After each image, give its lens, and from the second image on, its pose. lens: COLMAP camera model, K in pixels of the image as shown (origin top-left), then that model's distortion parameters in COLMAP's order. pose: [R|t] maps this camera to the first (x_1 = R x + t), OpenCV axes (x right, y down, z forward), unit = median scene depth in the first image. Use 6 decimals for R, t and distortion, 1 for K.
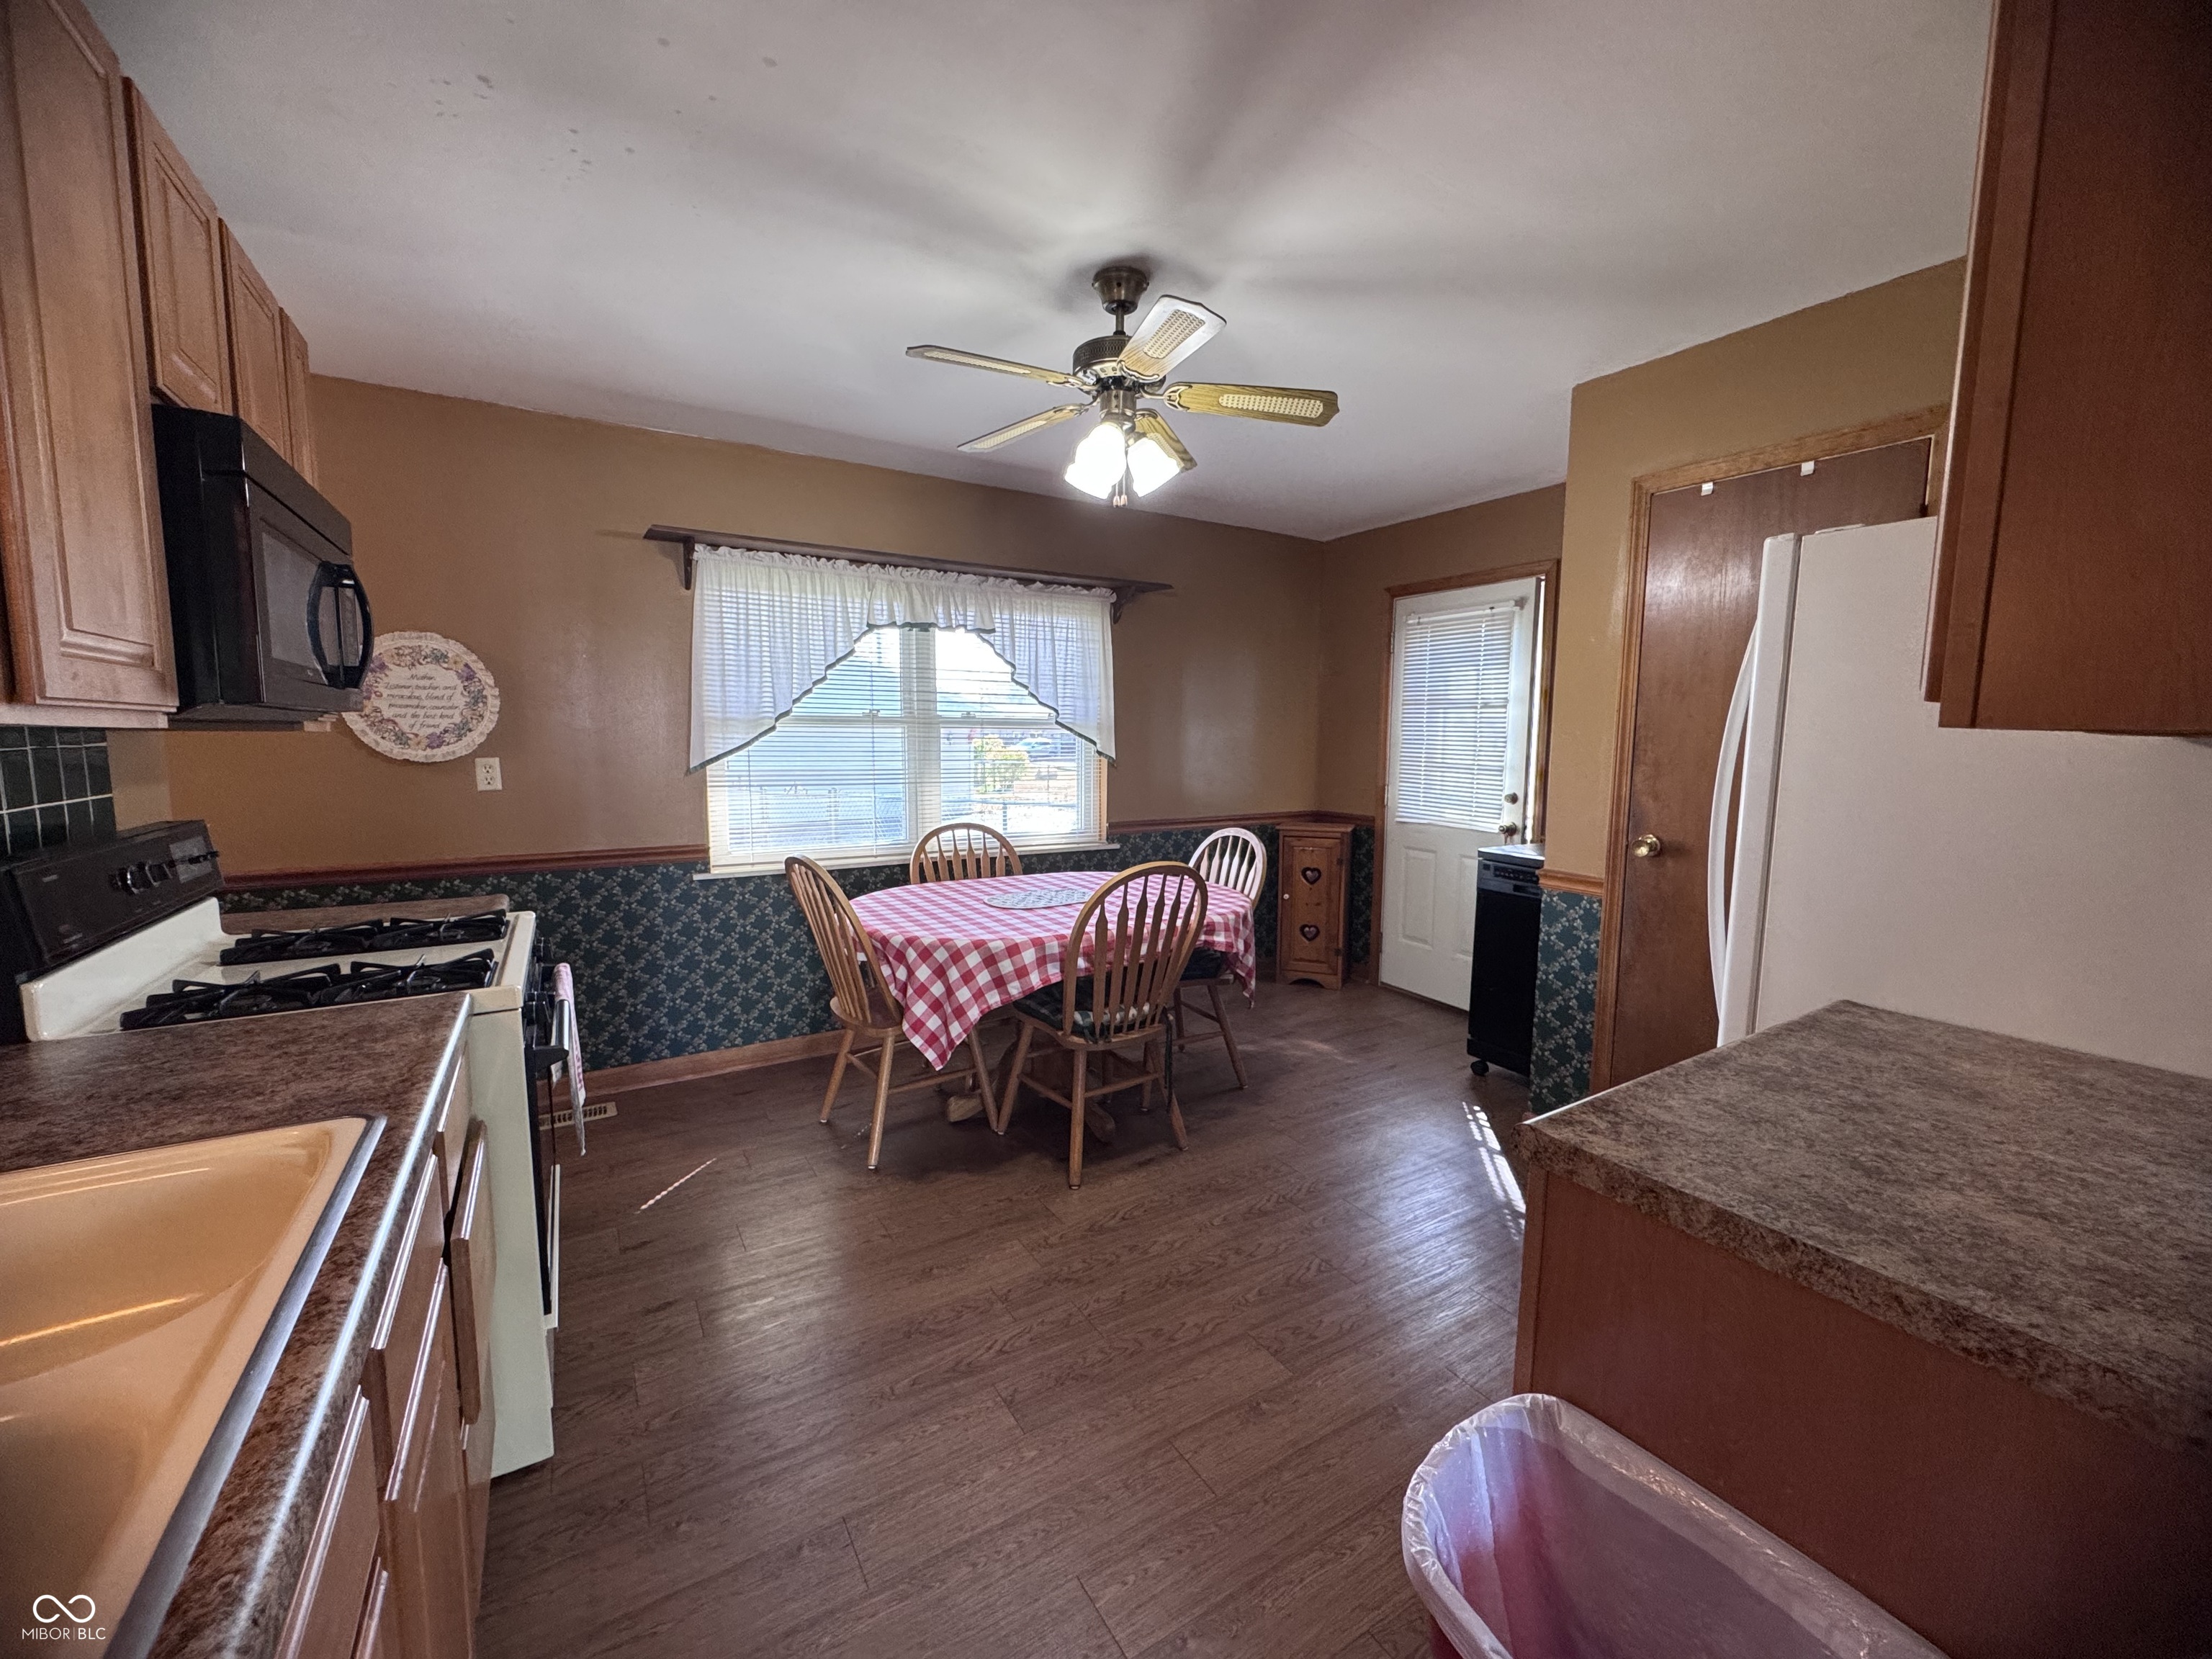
lens RADIAL K [[881.4, 0, 1104.4], [0, 881.4, 825.7], [0, 0, 1]] dist [0.000079, -0.000638]
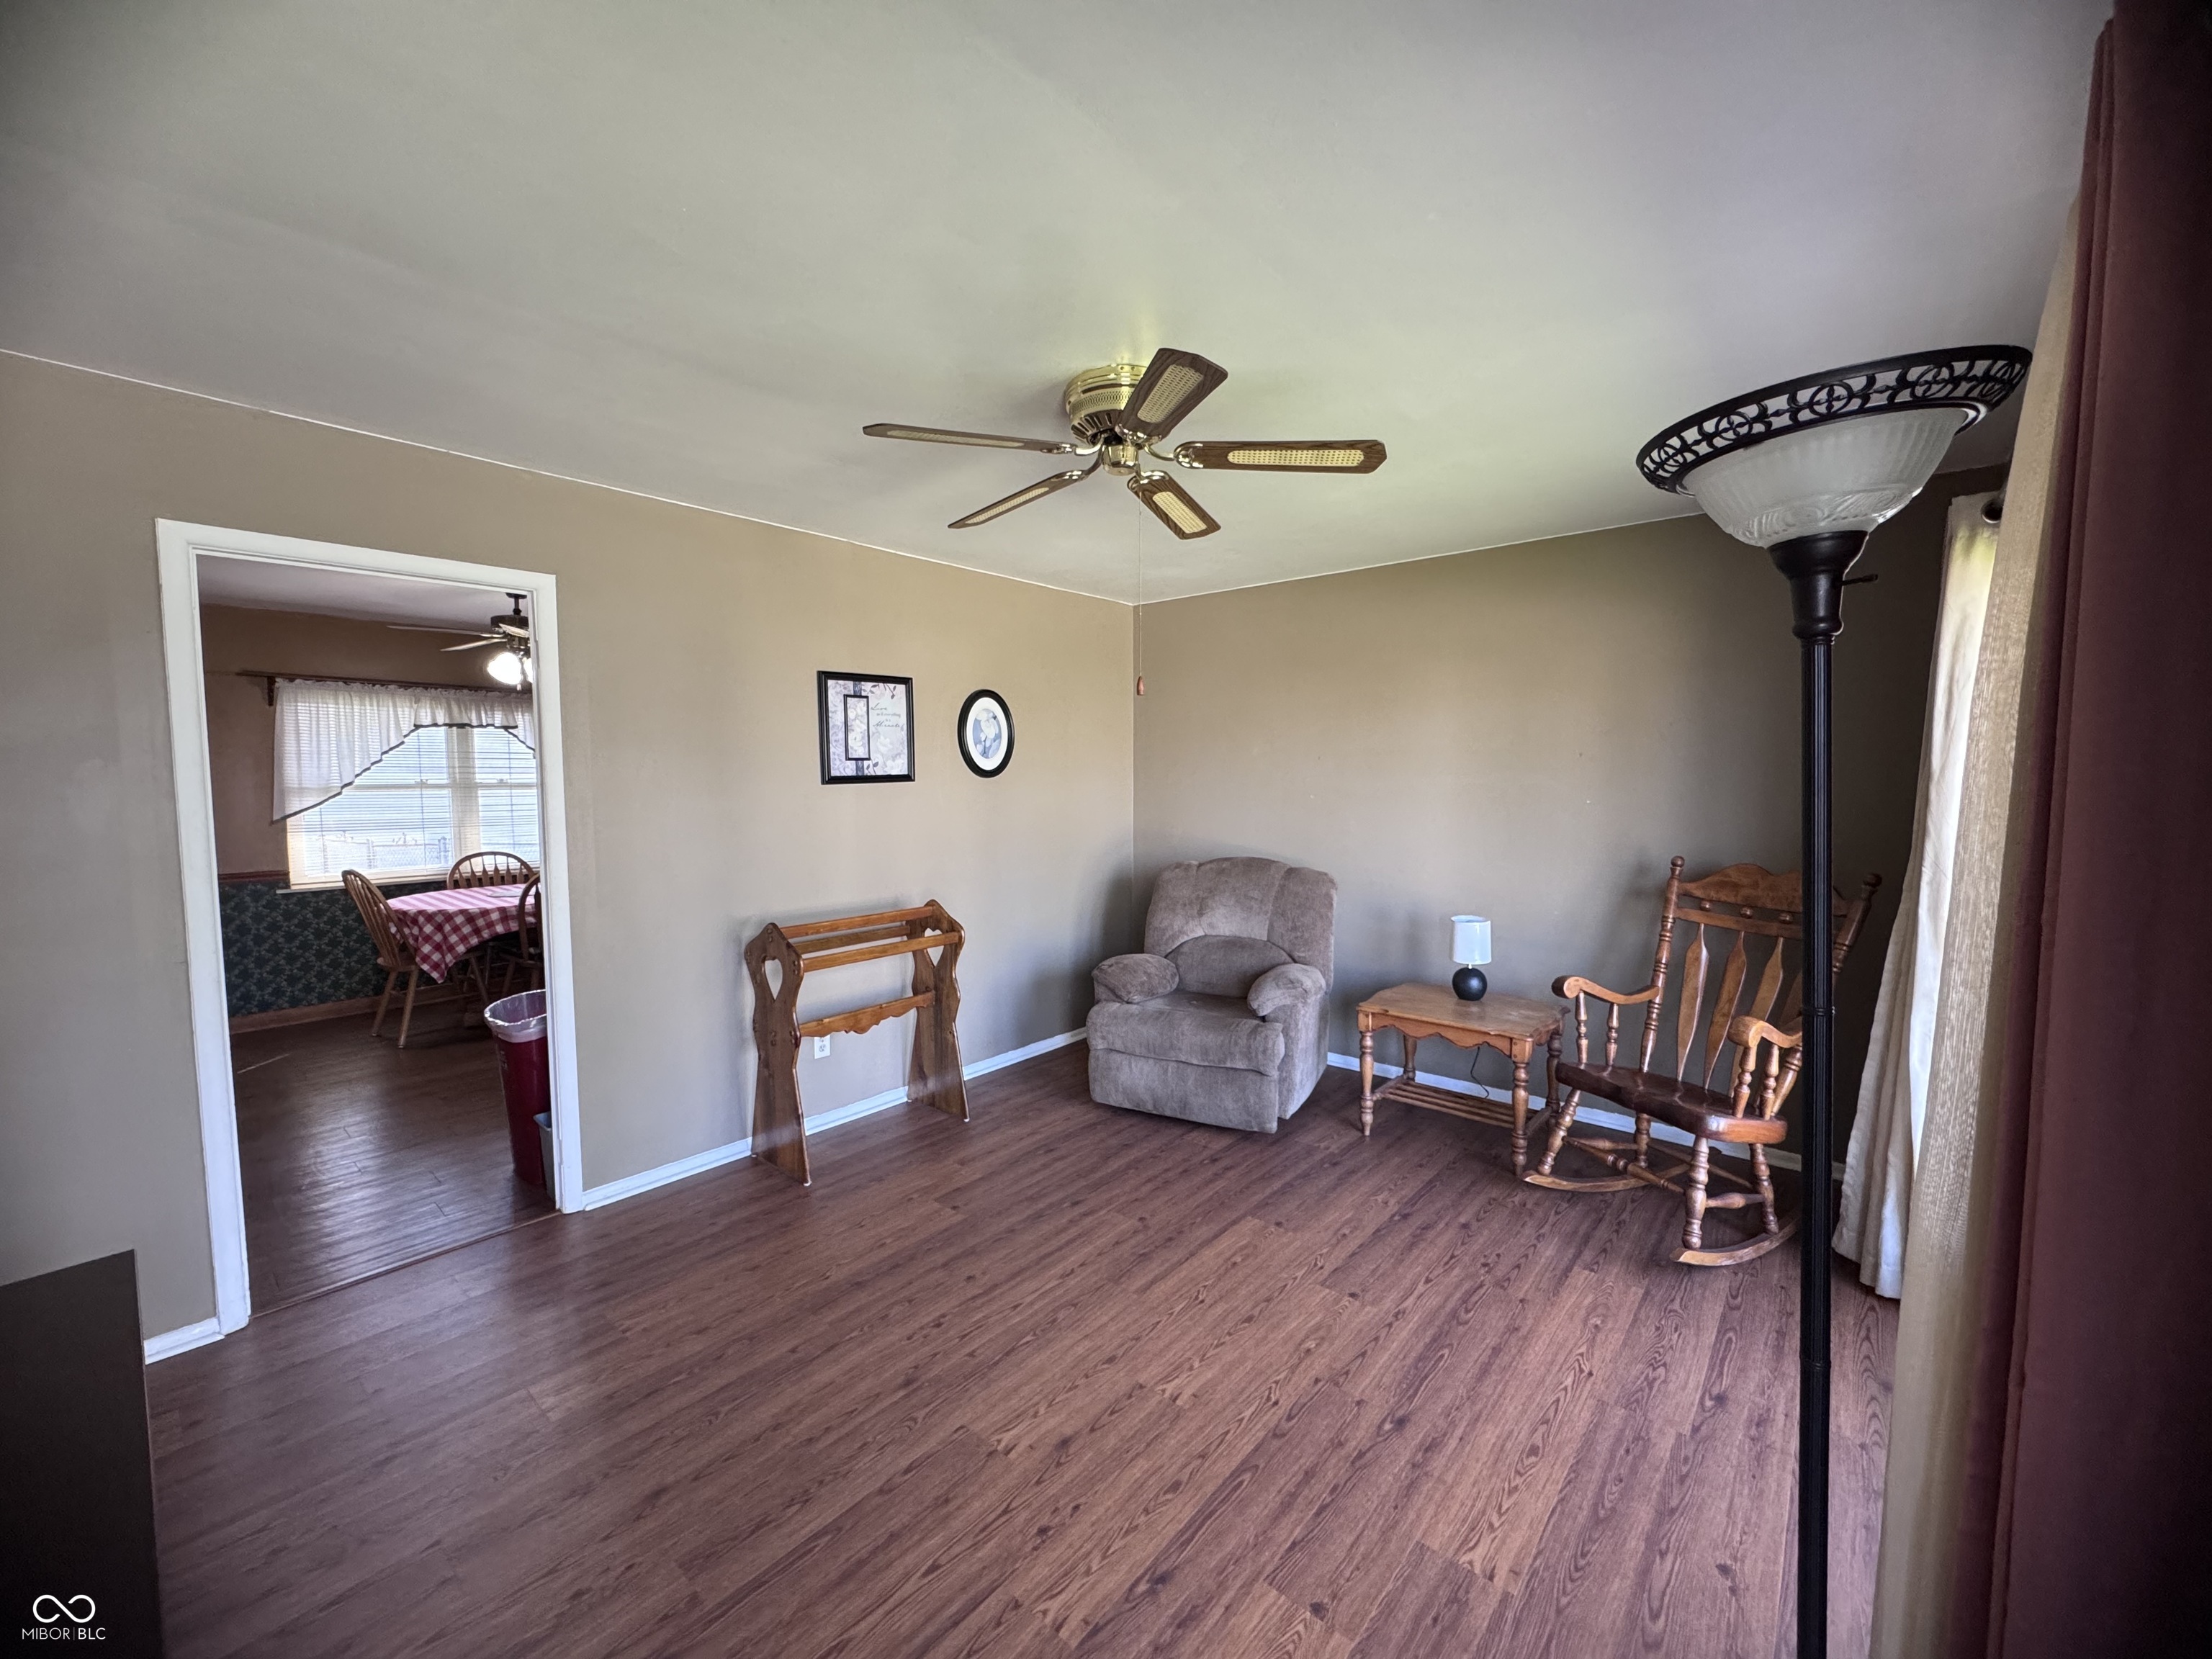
lens RADIAL K [[881.4, 0, 1099.4], [0, 881.4, 830.3], [0, 0, 1]] dist [0.000079, -0.000638]
pose [[0.954503, -0.026668, 0.297006, 0.447467], [0.039266, 0.998561, -0.036529, 0.064469], [-0.295604, 0.046529, 0.954177, -0.890250]]
